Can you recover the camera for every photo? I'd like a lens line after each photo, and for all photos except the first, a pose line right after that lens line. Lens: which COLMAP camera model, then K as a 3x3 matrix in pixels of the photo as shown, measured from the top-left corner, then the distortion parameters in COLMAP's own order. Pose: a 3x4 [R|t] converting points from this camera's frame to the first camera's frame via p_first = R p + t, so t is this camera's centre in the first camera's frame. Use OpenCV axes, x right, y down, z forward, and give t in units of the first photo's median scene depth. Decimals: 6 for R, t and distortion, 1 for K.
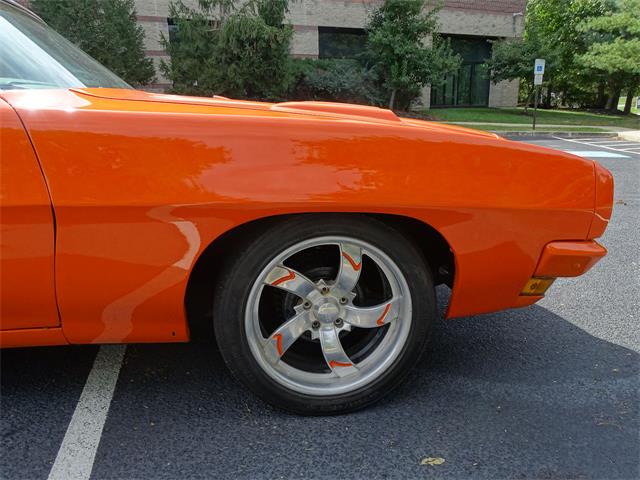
lens RADIAL K [[516.2, 0, 325.5], [0, 516.2, 238.2], [0, 0, 1]] dist [0.029112, -0.024173]
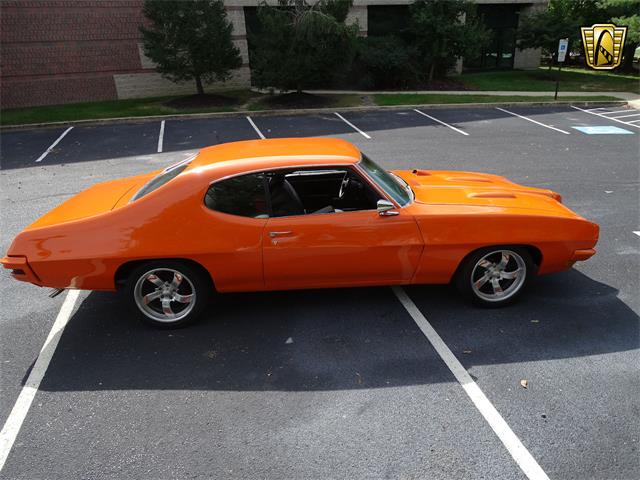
lens RADIAL K [[471.3, 0, 317.0], [0, 471.3, 236.9], [0, 0, 1]] dist [0.007230, -0.013736]
pose [[0.997738, -0.000306, -0.067225, -0.074830], [0.008596, 0.992360, 0.123073, -0.036429], [0.066673, -0.123373, 0.990118, -0.152960]]
